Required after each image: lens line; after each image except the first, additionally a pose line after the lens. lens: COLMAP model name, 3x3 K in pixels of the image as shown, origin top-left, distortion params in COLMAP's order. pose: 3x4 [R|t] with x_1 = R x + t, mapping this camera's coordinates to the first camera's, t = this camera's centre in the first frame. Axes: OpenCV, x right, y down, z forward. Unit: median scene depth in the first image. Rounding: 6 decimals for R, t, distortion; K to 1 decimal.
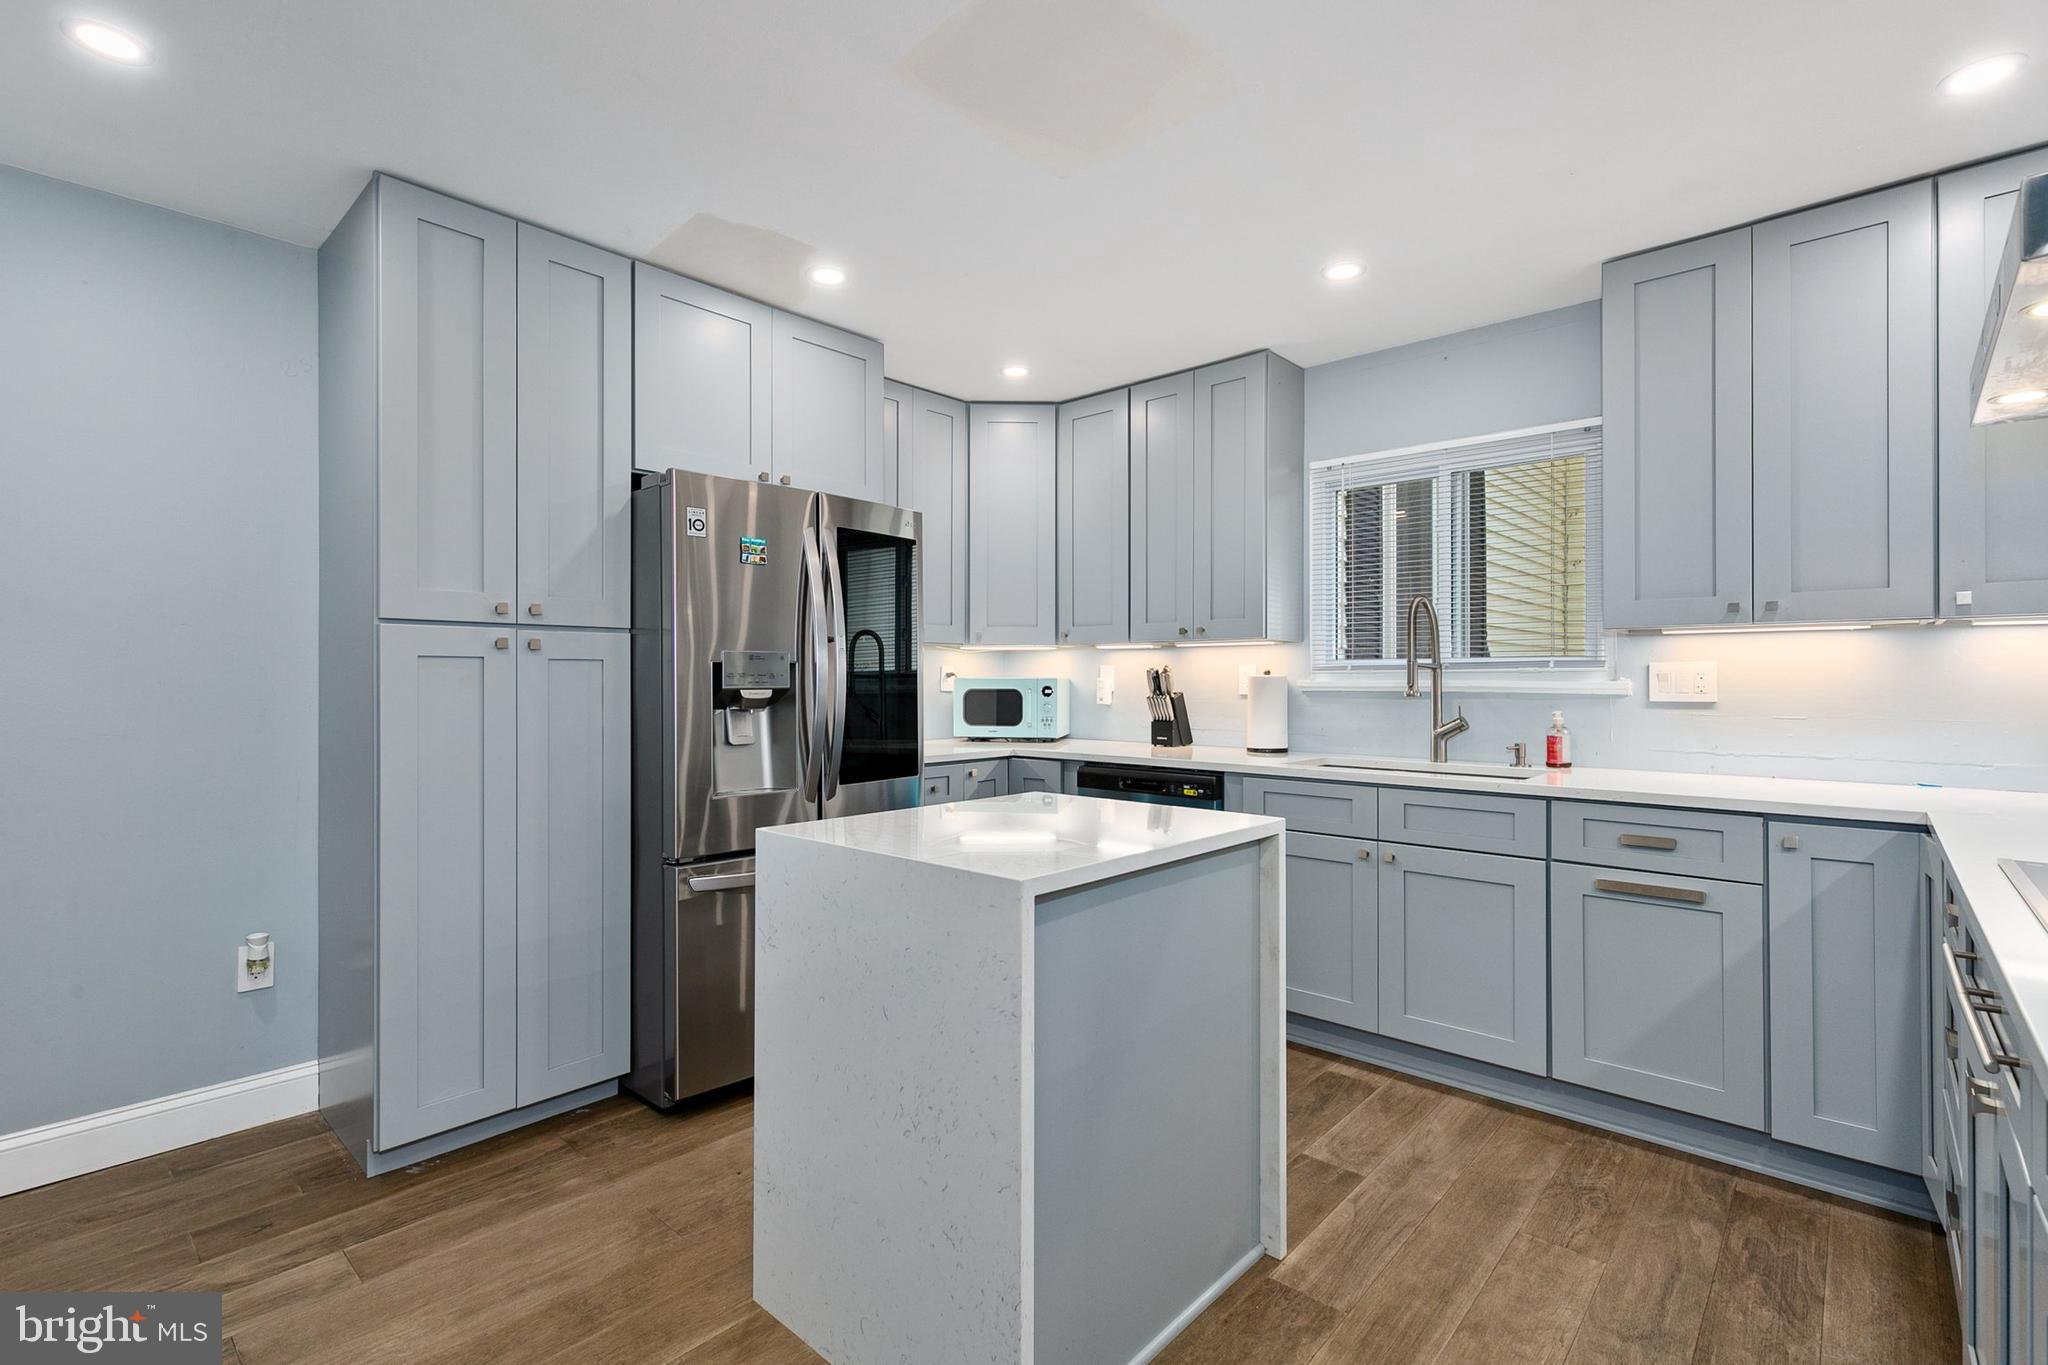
lens RADIAL K [[923.5, 0, 1007.7], [0, 923.5, 677.8], [0, 0, 1]] dist [0.008386, -0.001481]
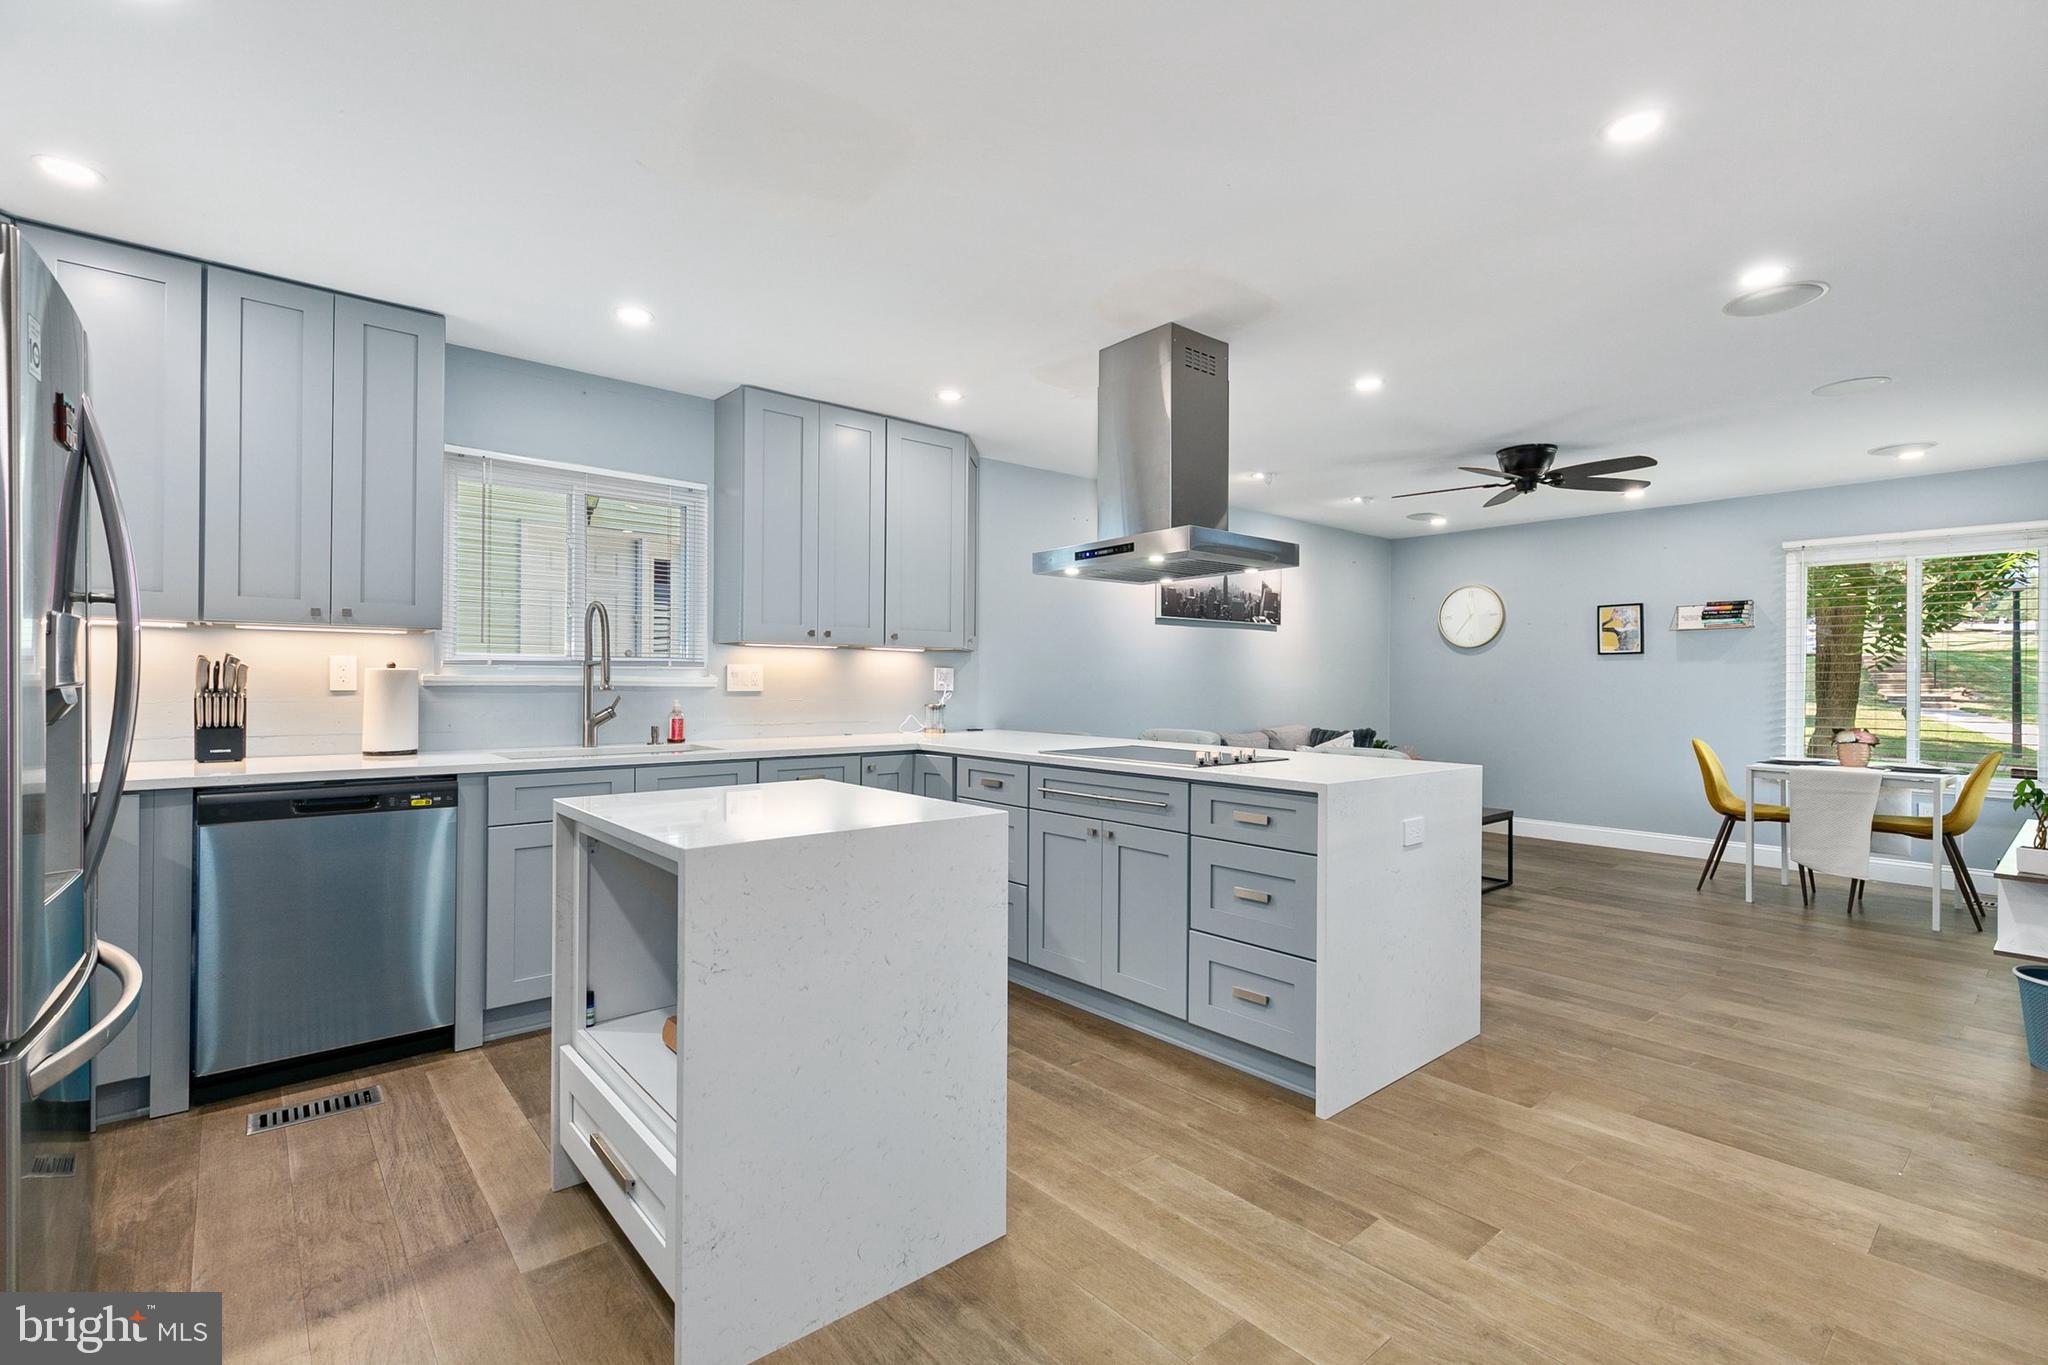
lens RADIAL K [[923.5, 0, 1012.7], [0, 923.5, 682.5], [0, 0, 1]] dist [0.008386, -0.001481]
pose [[0.135323, -0.000792, 0.990801, -0.640544], [-0.002916, 0.999995, 0.001197, 0.009153], [-0.990797, -0.003051, 0.135320, 0.354831]]
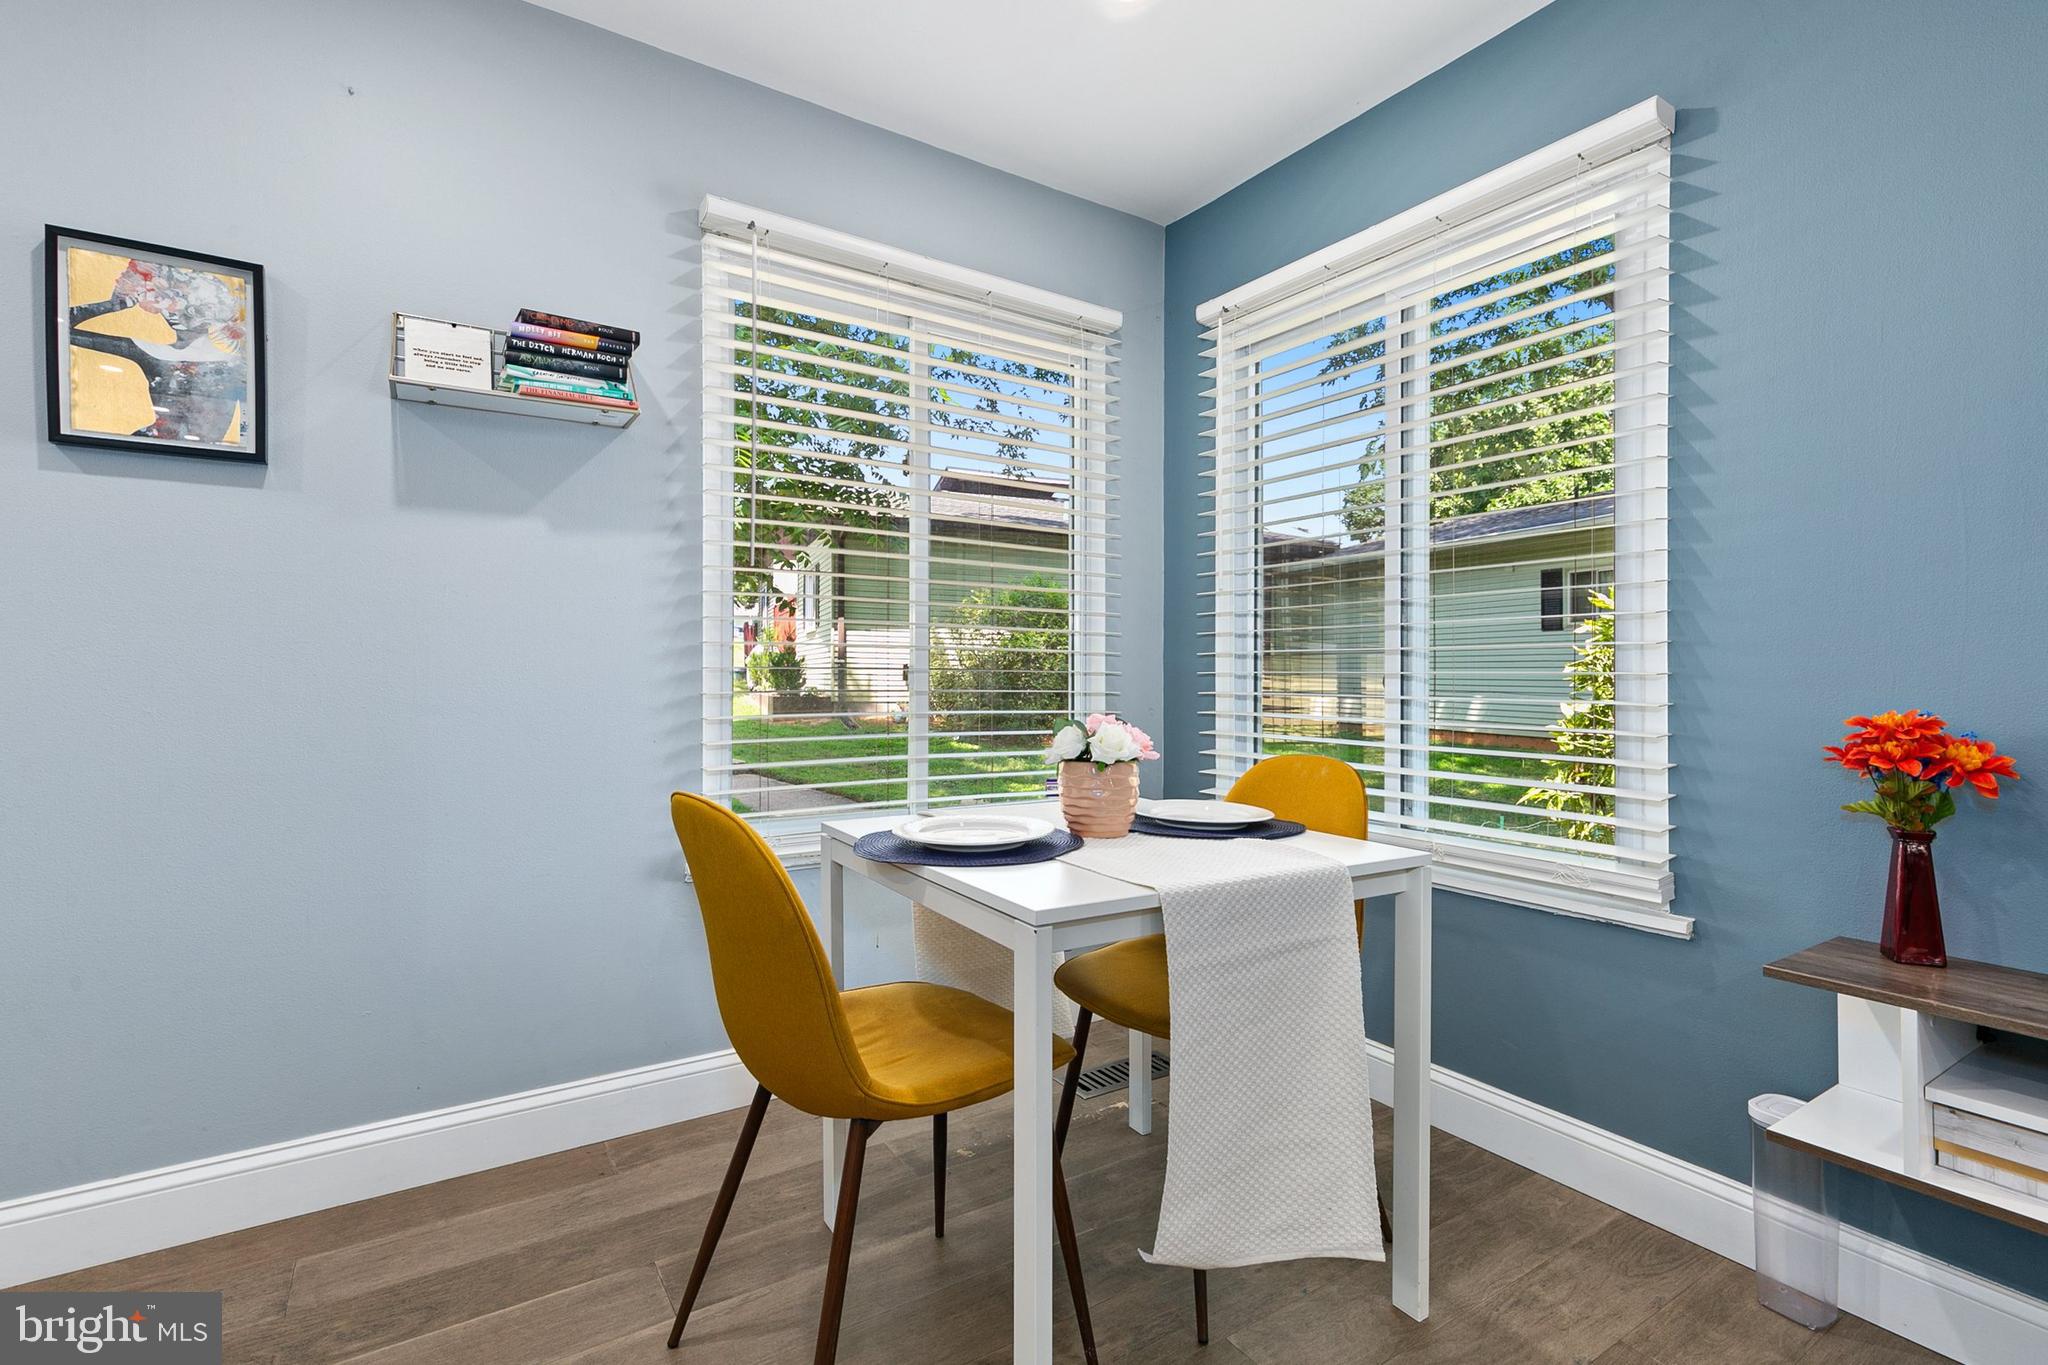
lens RADIAL K [[923.5, 0, 1020.5], [0, 923.5, 676.6], [0, 0, 1]] dist [0.008386, -0.001481]
pose [[-0.968436, -0.009509, 0.249081, 1.134094], [-0.009116, 0.999955, 0.002729, 0.065426], [-0.249096, 0.000372, -0.968479, -0.385091]]
